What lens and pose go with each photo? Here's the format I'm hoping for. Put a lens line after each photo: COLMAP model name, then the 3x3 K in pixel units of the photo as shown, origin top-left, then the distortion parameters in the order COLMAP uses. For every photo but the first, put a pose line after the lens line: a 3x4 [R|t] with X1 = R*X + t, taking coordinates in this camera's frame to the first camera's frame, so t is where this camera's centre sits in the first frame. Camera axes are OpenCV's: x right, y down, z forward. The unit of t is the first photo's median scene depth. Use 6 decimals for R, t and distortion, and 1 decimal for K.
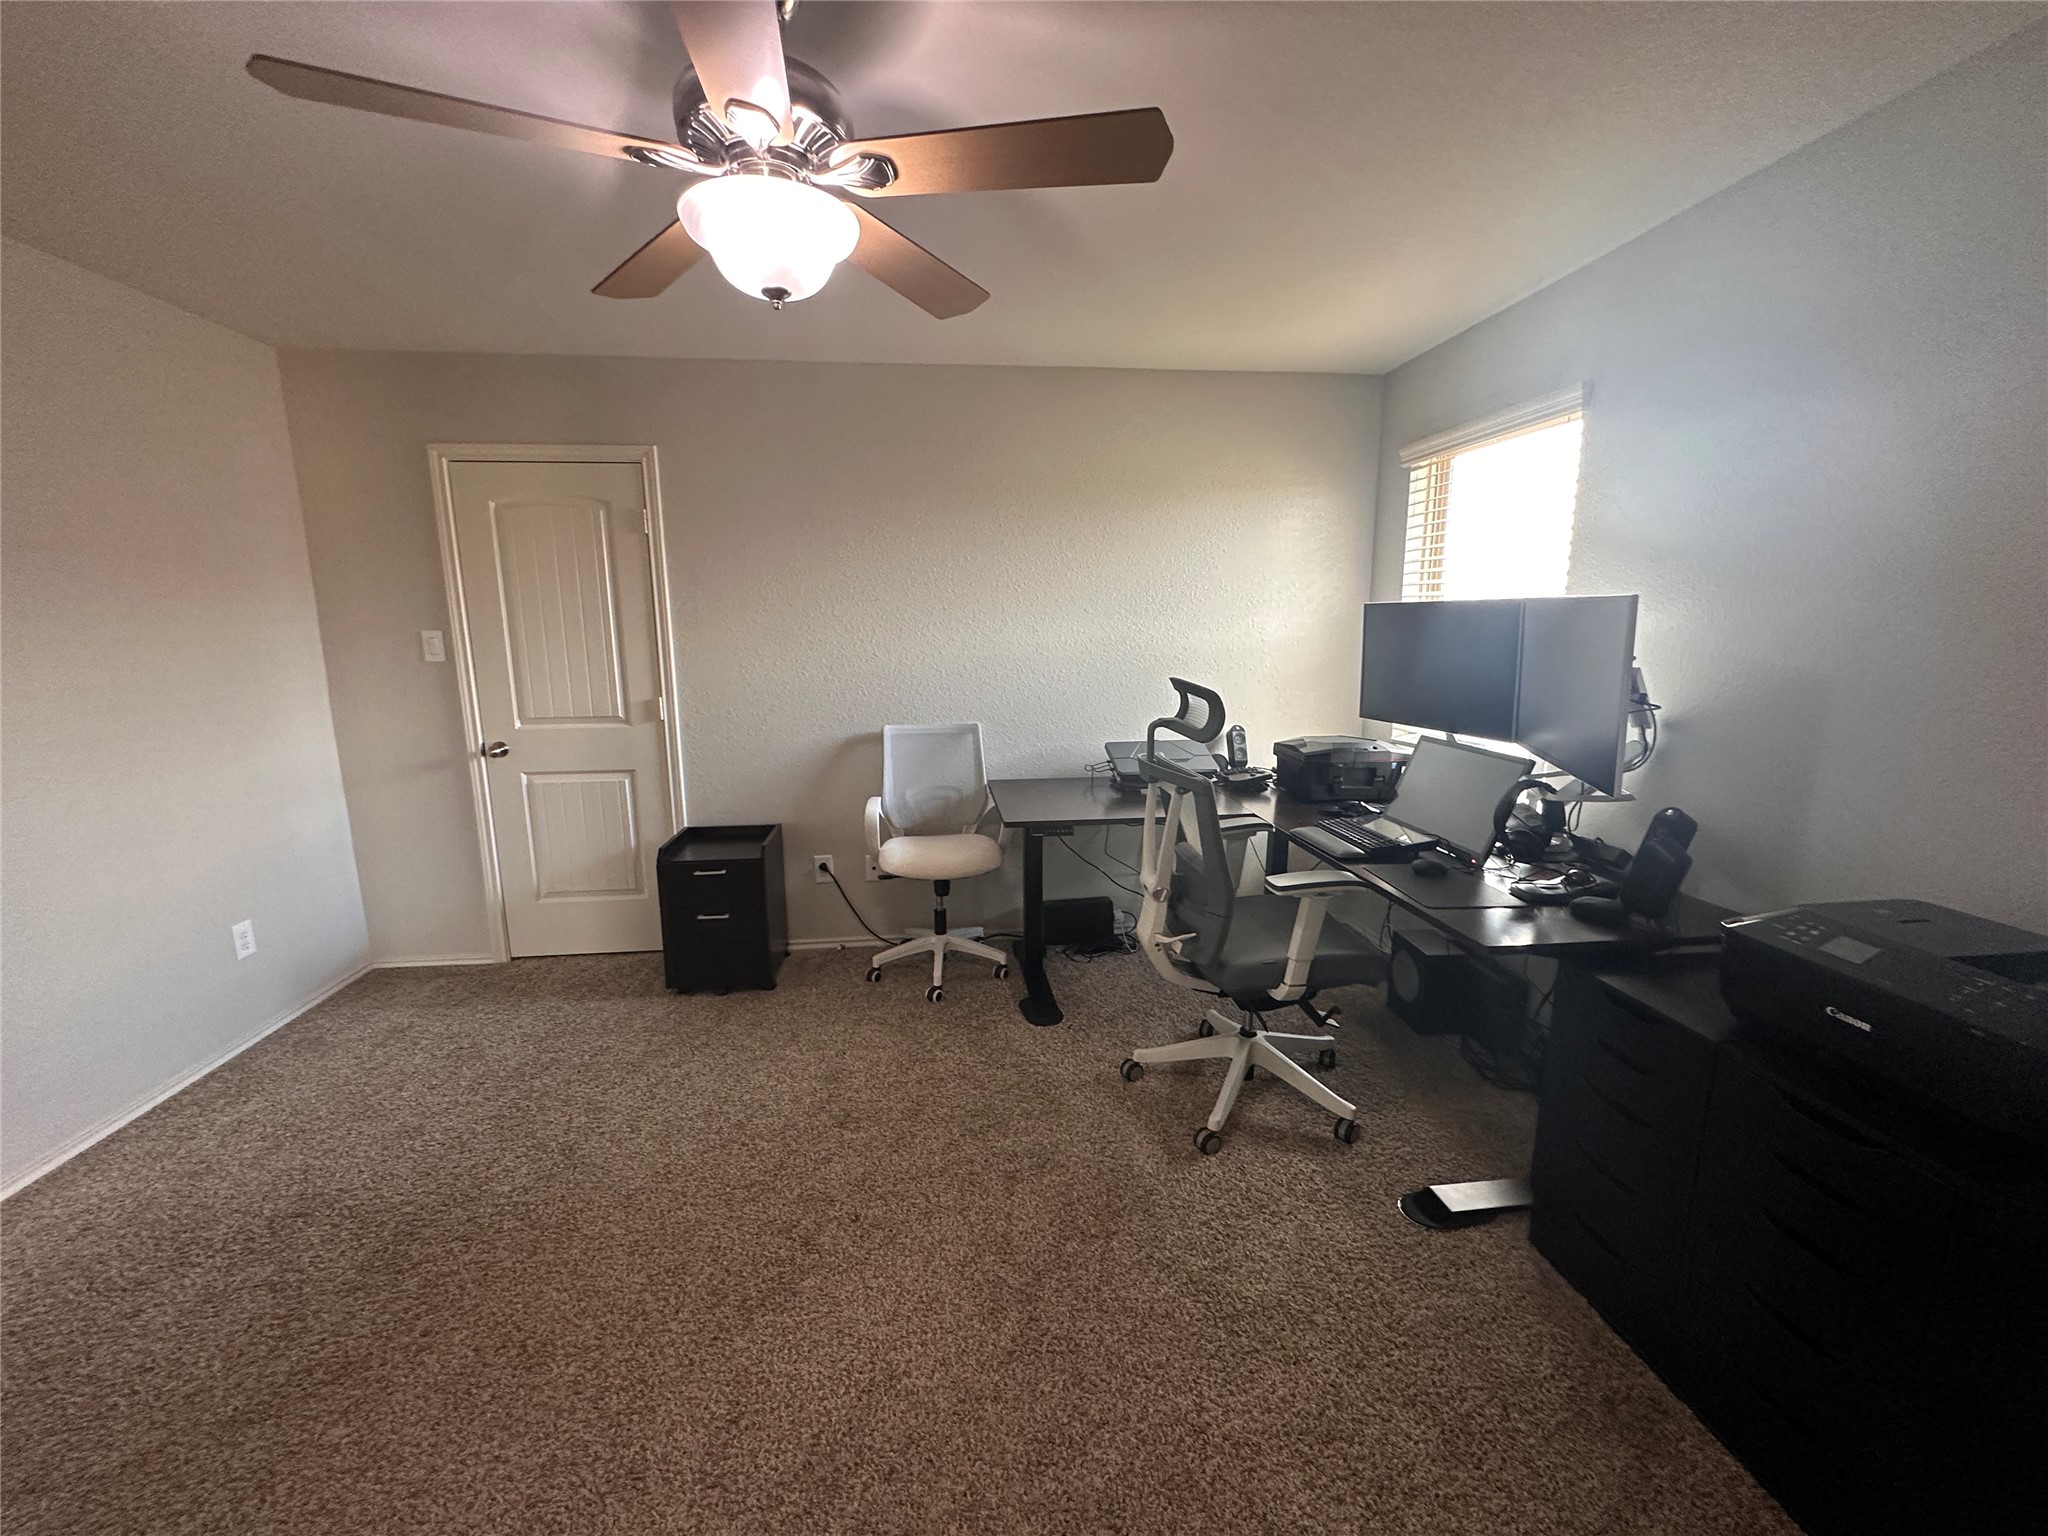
lens RADIAL K [[814.7, 0, 1024.0], [0, 814.7, 768.0], [0, 0, 1]] dist [-0.017282, 0.000241]
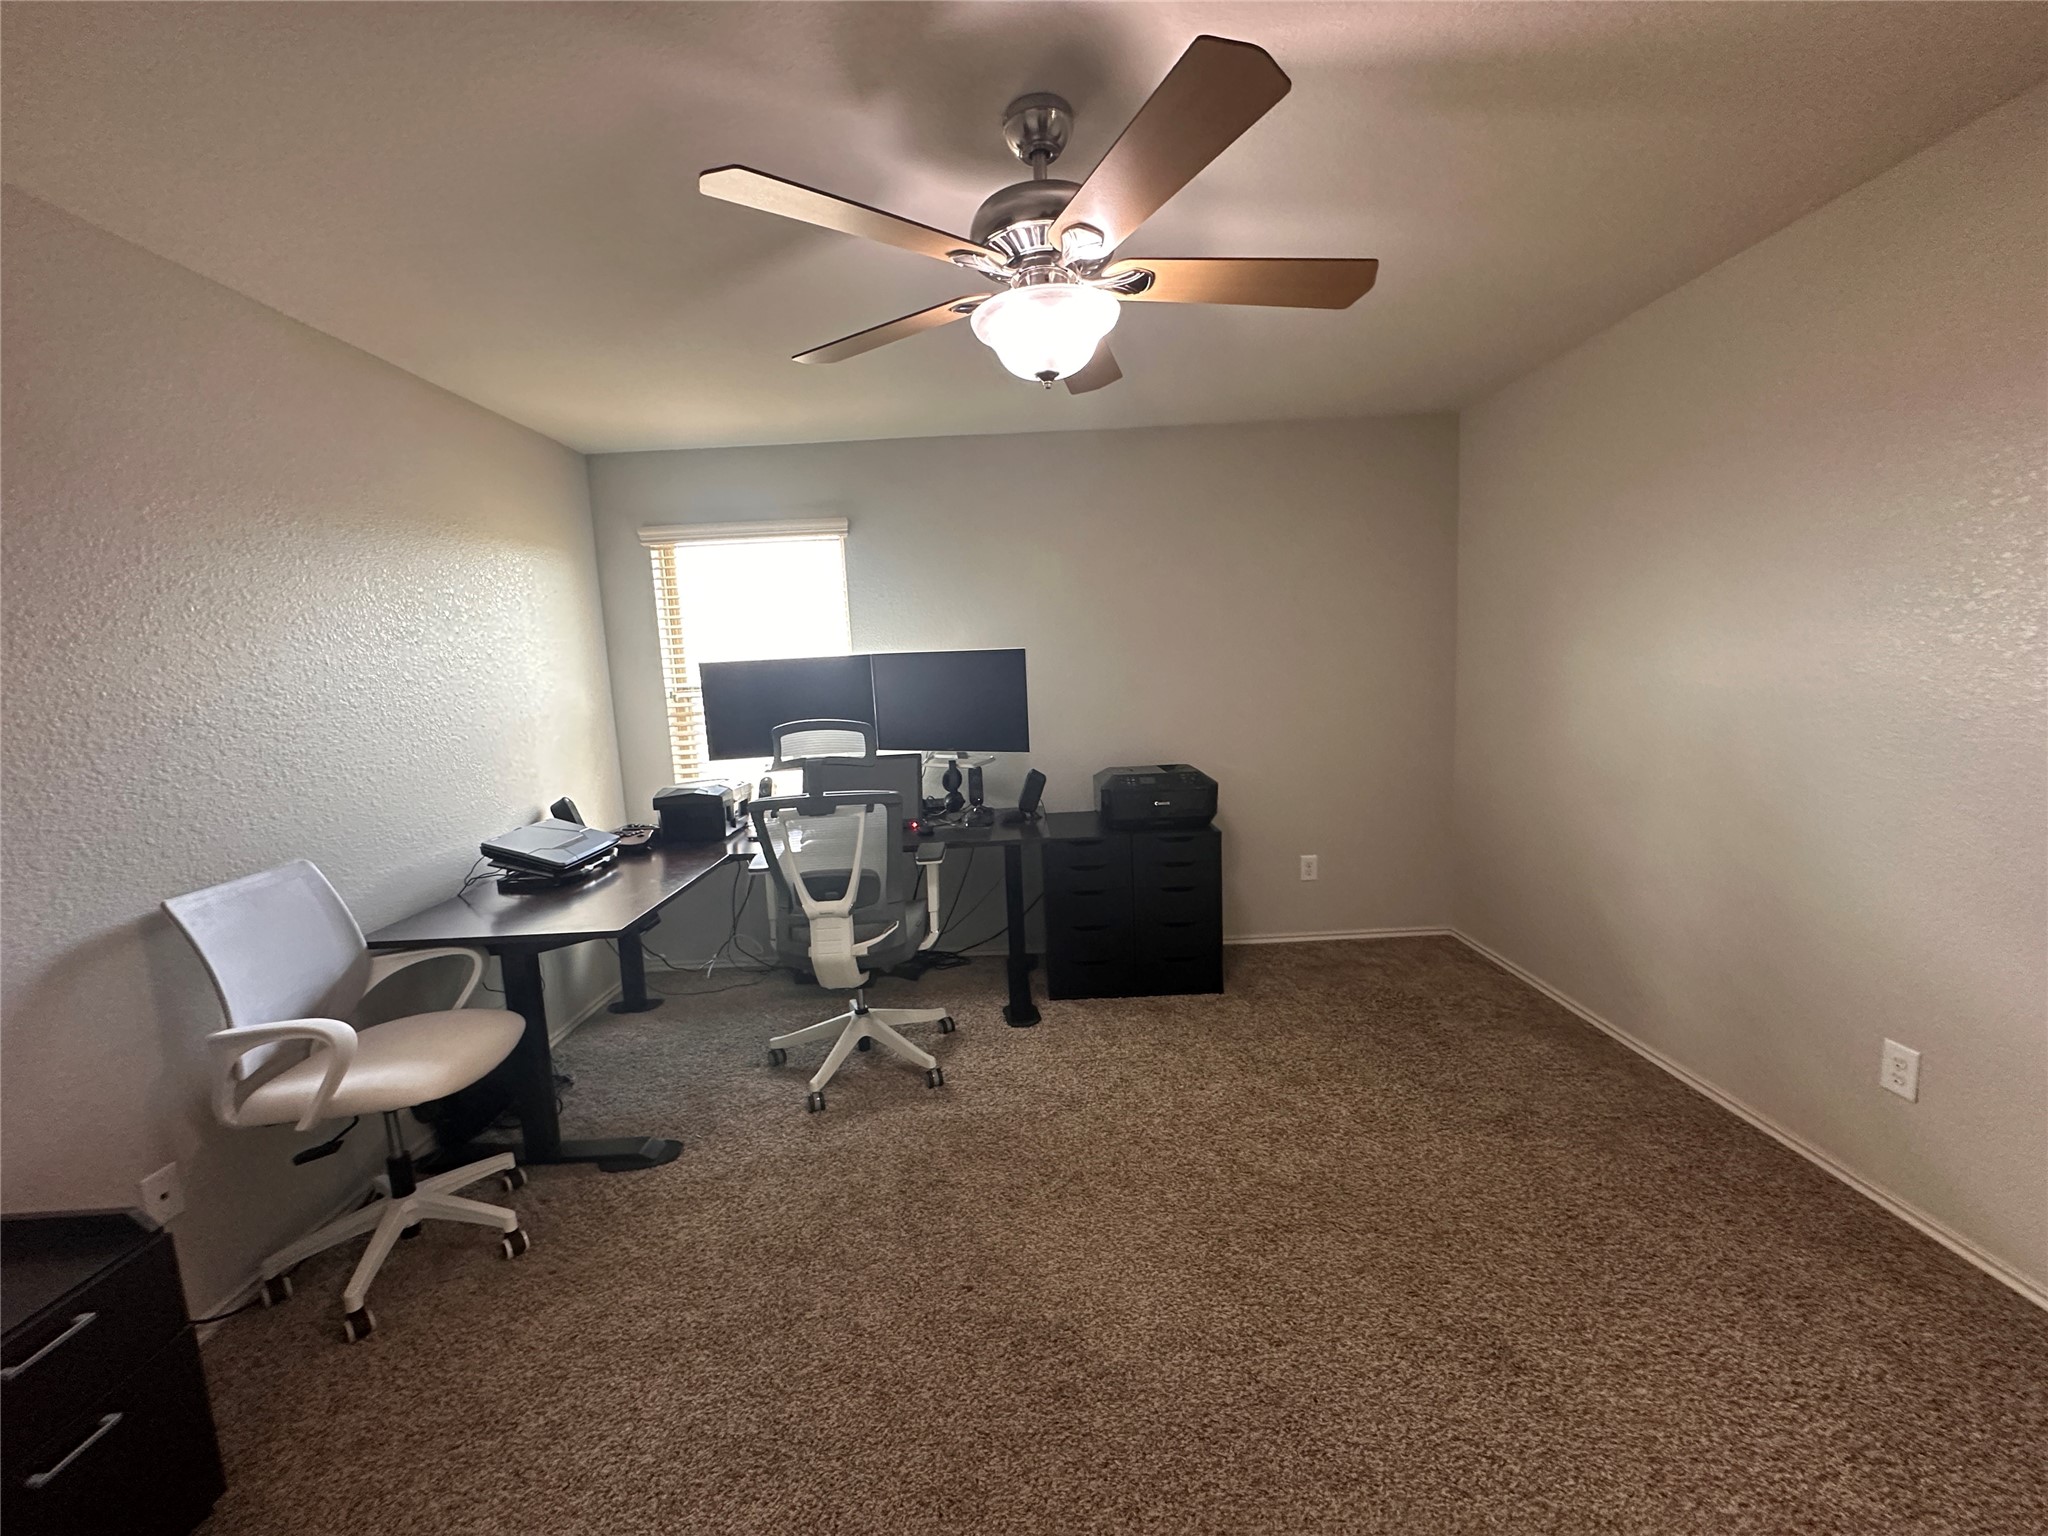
lens RADIAL K [[814.7, 0, 1024.0], [0, 814.7, 768.0], [0, 0, 1]] dist [-0.017282, 0.000241]
pose [[0.100425, -0.129001, 0.986546, -0.737762], [0.219567, 0.969986, 0.104484, -0.083381], [-0.970415, 0.206121, 0.125735, 0.481424]]
